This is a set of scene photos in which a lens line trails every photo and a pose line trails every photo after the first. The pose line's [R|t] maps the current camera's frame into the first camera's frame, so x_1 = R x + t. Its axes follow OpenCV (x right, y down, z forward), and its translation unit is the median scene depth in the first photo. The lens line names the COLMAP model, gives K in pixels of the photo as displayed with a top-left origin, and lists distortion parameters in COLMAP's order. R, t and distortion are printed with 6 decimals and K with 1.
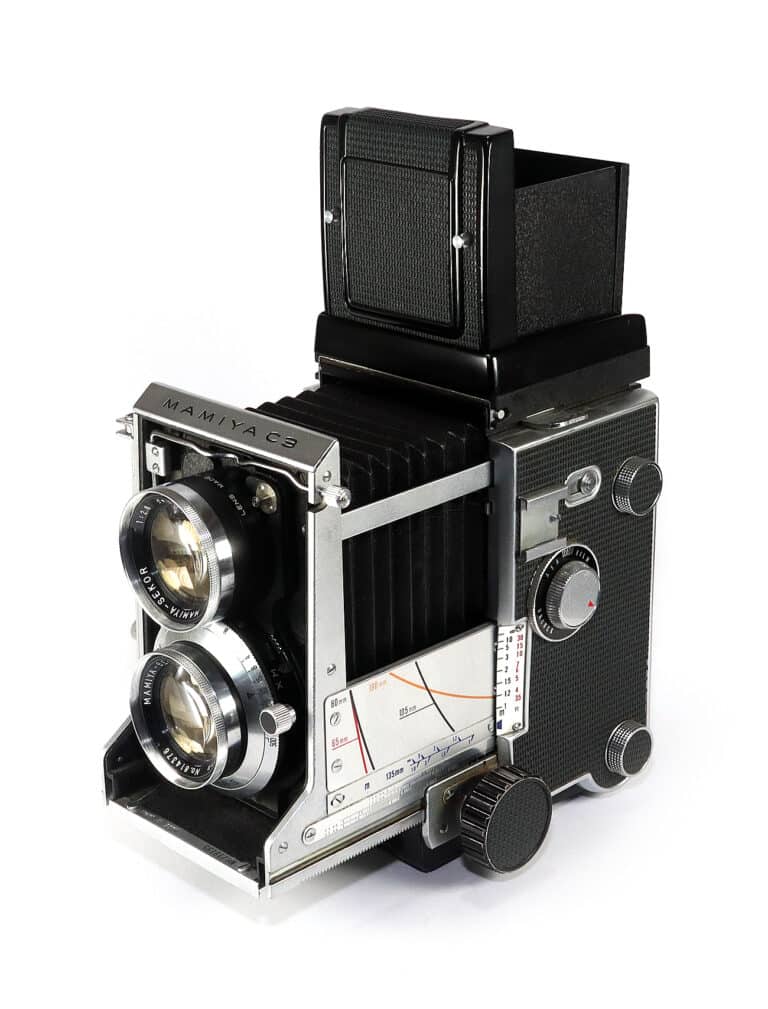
lens RADIAL K [[1886.4, 0, 379.5], [0, 1886.4, 497.0], [0, 0, 1]] dist [0.056543, 0.000000]
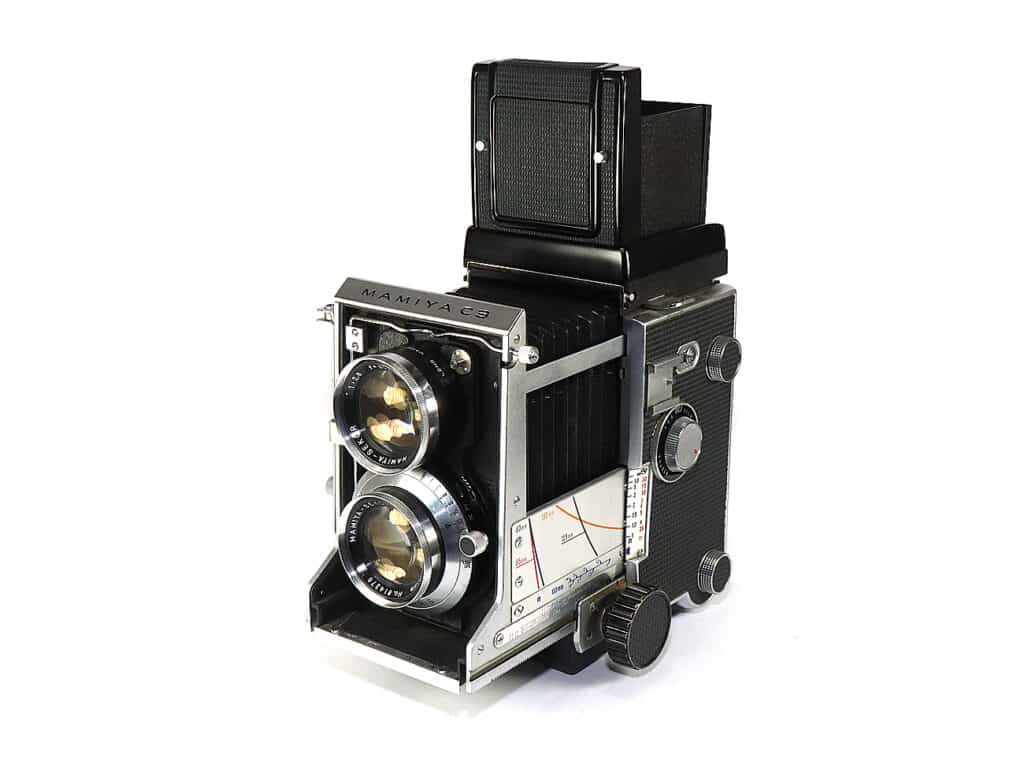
lens RADIAL K [[1441.0, 0, 516.7], [0, 1441.0, 394.9], [0, 0, 1]] dist [0.060501, 0.000000]
pose [[0.990145, -0.027825, 0.137251, -0.138794], [0.034509, 0.998319, -0.046565, 0.060573], [-0.135725, 0.050843, 0.989441, 0.065082]]
